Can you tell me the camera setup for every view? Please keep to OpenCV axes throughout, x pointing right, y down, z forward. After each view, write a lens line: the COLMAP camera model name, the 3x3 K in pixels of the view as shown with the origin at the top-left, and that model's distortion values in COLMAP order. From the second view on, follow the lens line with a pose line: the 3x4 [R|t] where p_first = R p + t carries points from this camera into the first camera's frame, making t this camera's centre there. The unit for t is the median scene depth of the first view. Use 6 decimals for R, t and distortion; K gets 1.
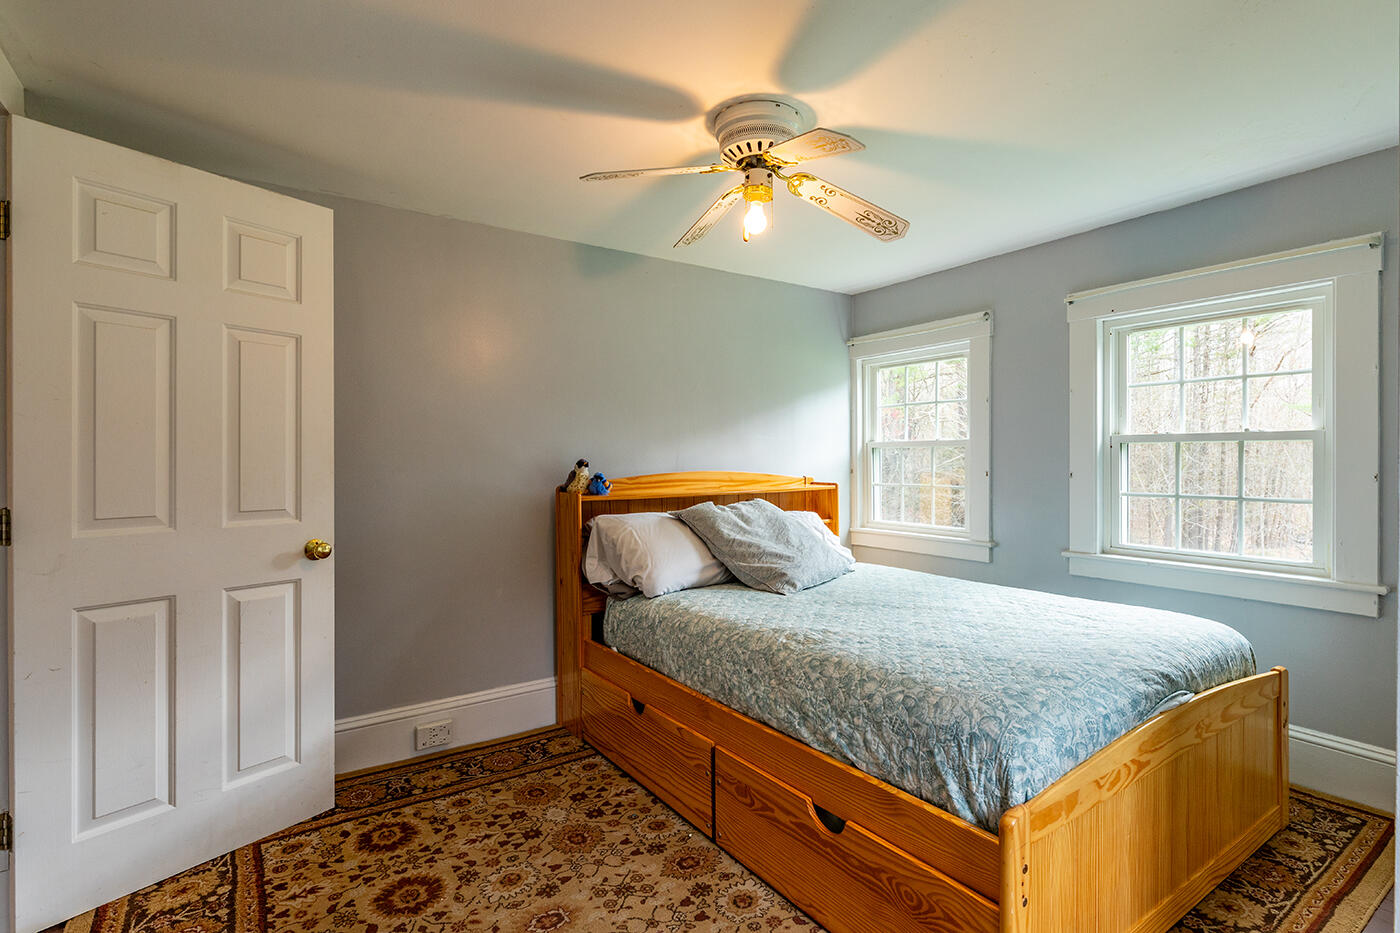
lens RADIAL K [[681.8, 0, 700.0], [0, 681.8, 466.5], [0, 0, 1]] dist [-0.002244, 0.000081]
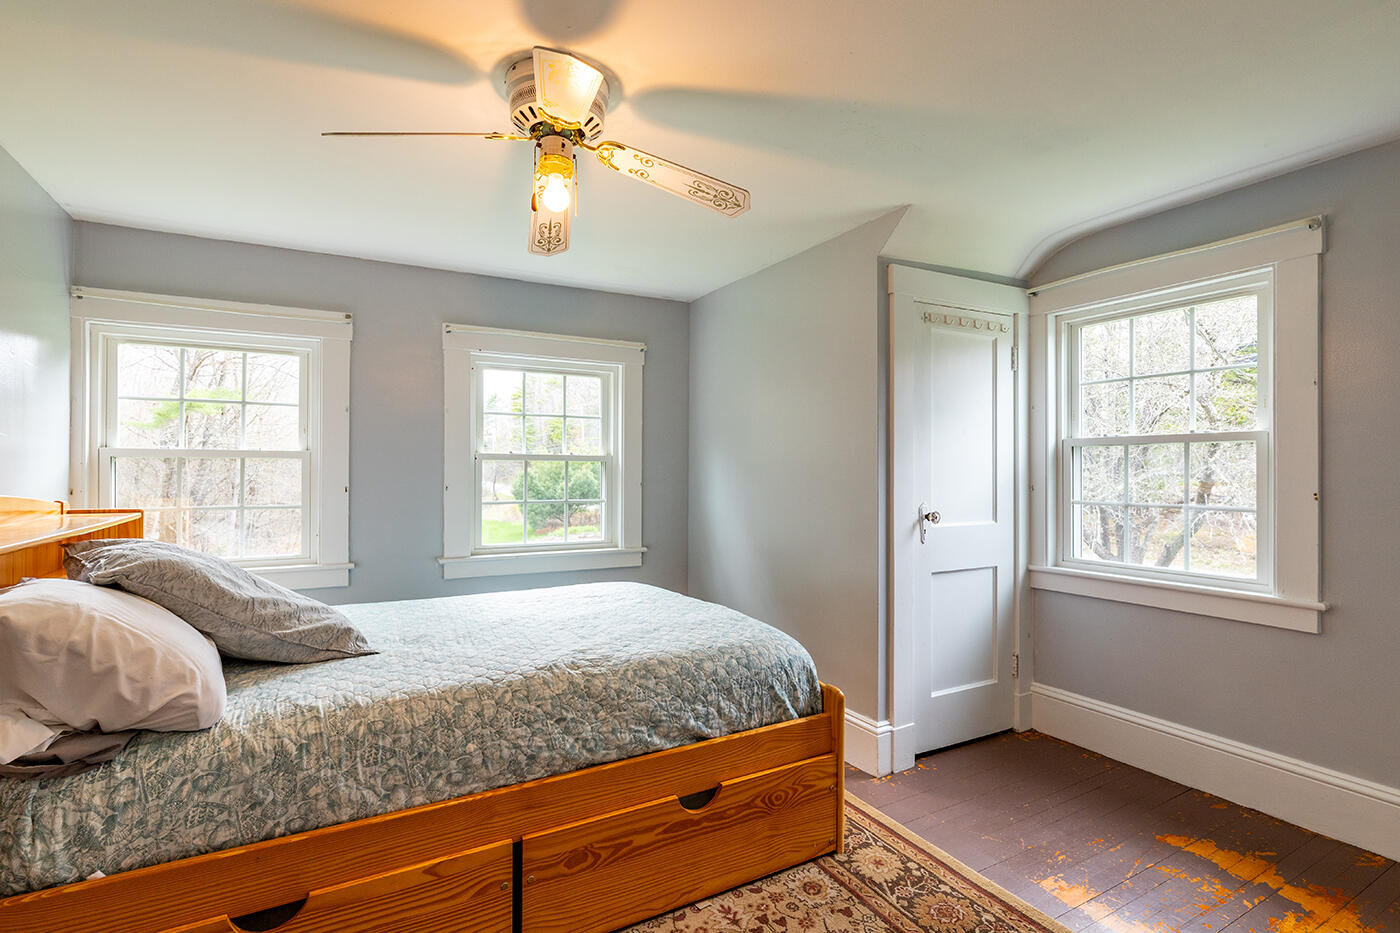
lens RADIAL K [[681.8, 0, 700.0], [0, 681.8, 466.5], [0, 0, 1]] dist [-0.002244, 0.000081]
pose [[0.091272, 0.012938, 0.995742, -0.815981], [0.010207, 0.999851, -0.013927, -0.004479], [-0.995774, 0.011435, 0.091126, 0.791897]]
